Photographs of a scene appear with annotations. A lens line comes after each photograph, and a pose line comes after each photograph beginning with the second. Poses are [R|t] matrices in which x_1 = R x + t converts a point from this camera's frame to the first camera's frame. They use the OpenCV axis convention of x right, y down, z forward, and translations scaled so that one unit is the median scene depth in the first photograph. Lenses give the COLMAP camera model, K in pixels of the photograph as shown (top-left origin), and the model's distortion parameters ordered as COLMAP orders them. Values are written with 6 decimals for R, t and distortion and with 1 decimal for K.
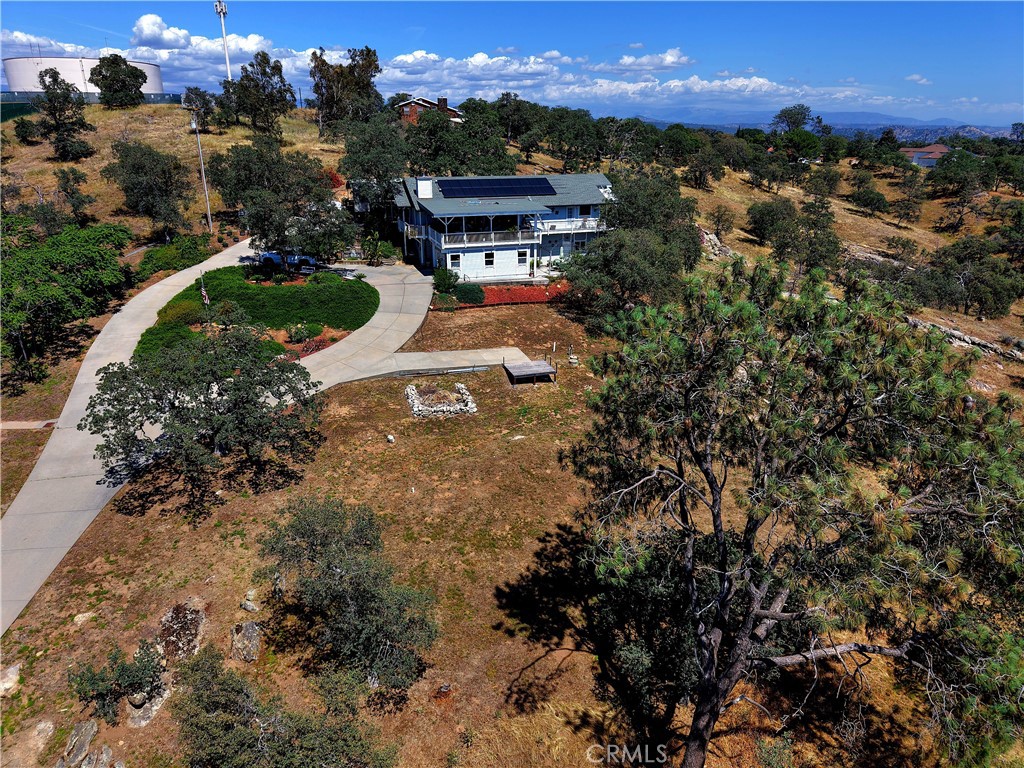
lens RADIAL K [[682.1, 0, 512.0], [0, 682.1, 384.0], [0, 0, 1]] dist [0.087441, -0.106028]
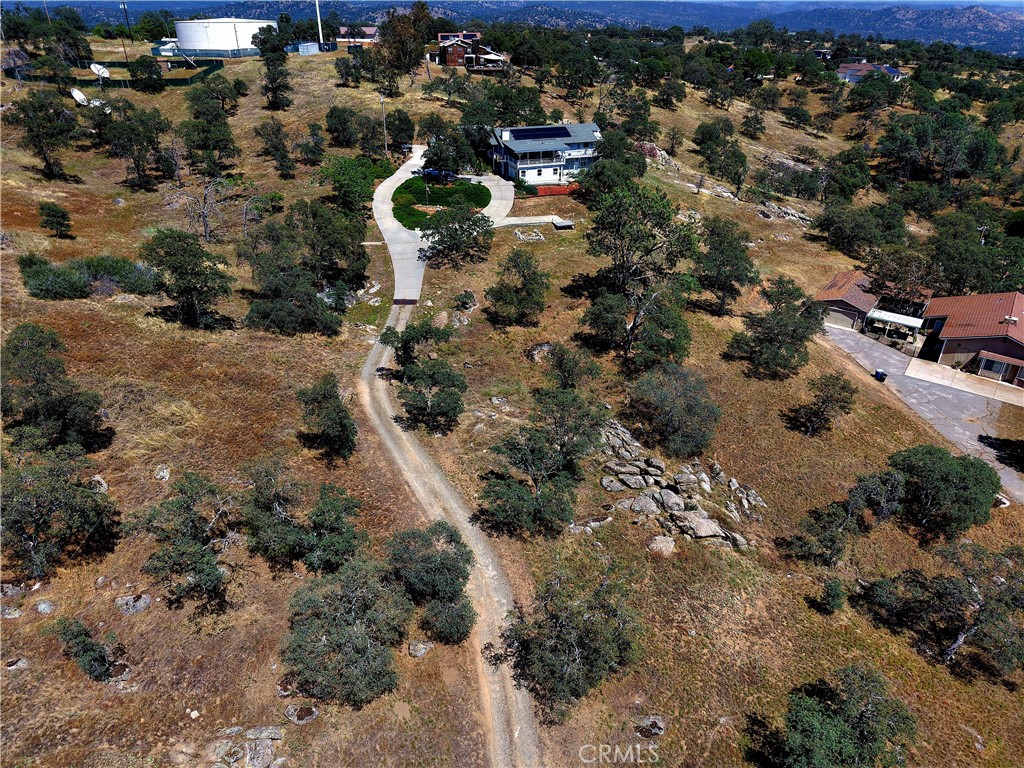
lens RADIAL K [[683.6, 0, 512.0], [0, 683.6, 384.0], [0, 0, 1]] dist [0.028472, -0.027478]
pose [[0.999831, -0.008606, 0.016238, -0.152836], [0.006137, 0.989213, 0.146356, 0.139235], [-0.017322, -0.146232, 0.989099, -1.097597]]
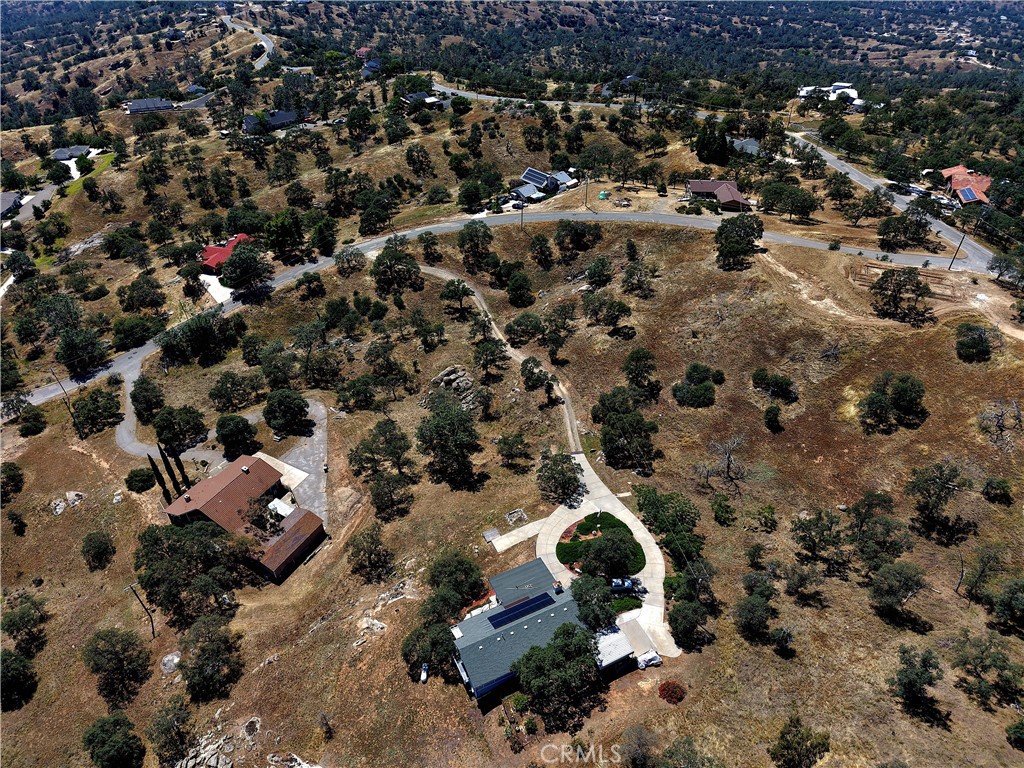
lens RADIAL K [[682.1, 0, 512.0], [0, 682.1, 384.0], [0, 0, 1]] dist [0.087441, -0.106028]
pose [[-0.991128, 0.086269, -0.101110, 0.141297], [-0.042235, 0.516874, 0.855019, -2.264730], [0.126023, 0.851703, -0.508645, 1.534874]]
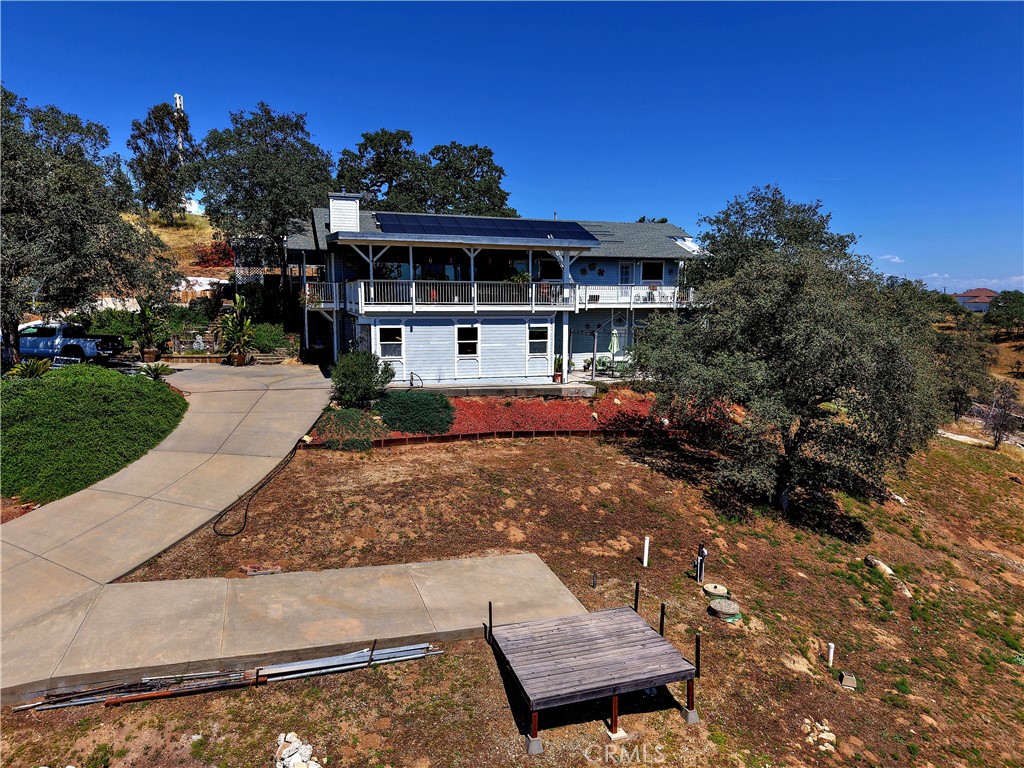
lens RADIAL K [[682.1, 0, 512.0], [0, 682.1, 384.0], [0, 0, 1]] dist [0.087441, -0.106028]
pose [[0.999999, 0.000946, -0.000653, -0.002647], [-0.001071, 0.972815, -0.231581, -0.048025], [0.000416, 0.231581, 0.972815, 0.558127]]
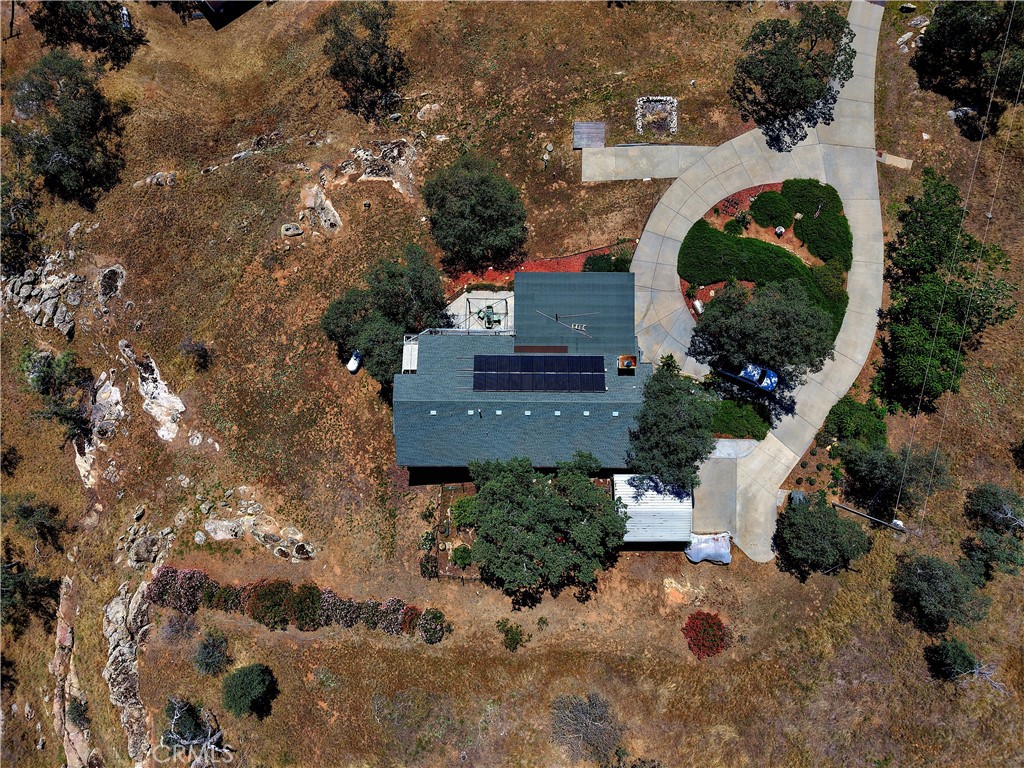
lens RADIAL K [[683.6, 0, 512.0], [0, 683.6, 384.0], [0, 0, 1]] dist [0.028472, -0.027478]
pose [[-0.946505, -0.322689, 0.000910, 0.006969], [0.111698, -0.324983, 0.939101, -1.223300], [-0.302742, 0.888965, 0.343641, 0.797136]]
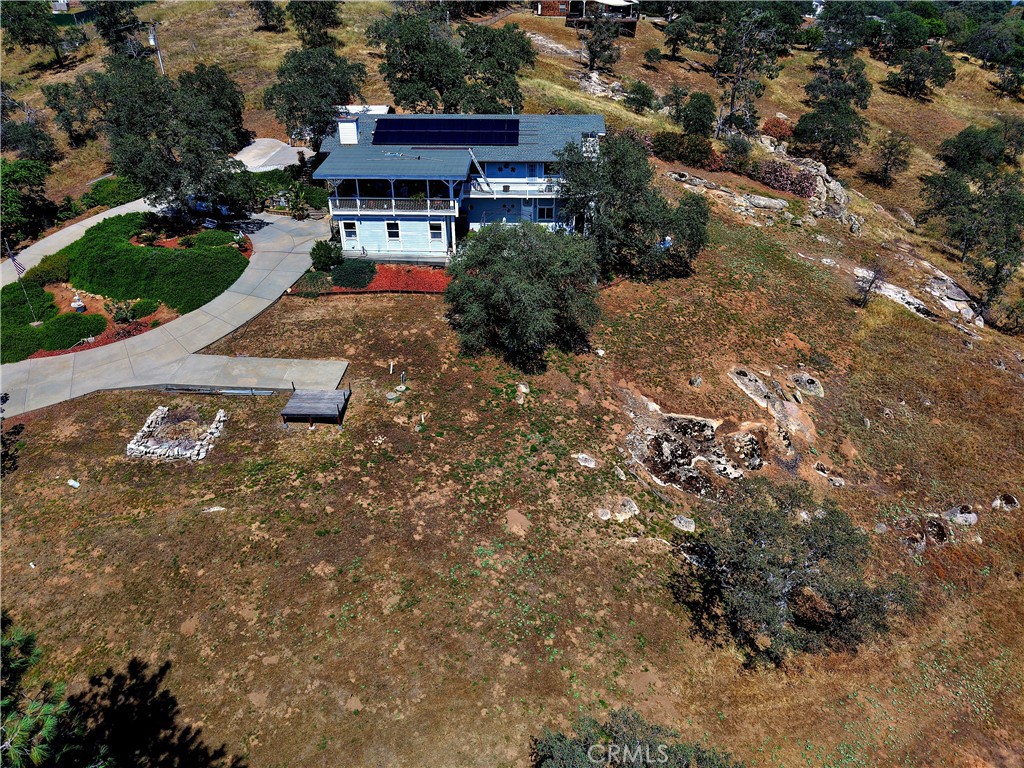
lens RADIAL K [[683.6, 0, 512.0], [0, 683.6, 384.0], [0, 0, 1]] dist [0.028472, -0.027478]
pose [[0.940610, 0.167709, -0.295172, 0.371091], [-0.115429, 0.975650, 0.186504, -0.172084], [0.319263, -0.141356, 0.937064, 0.253464]]
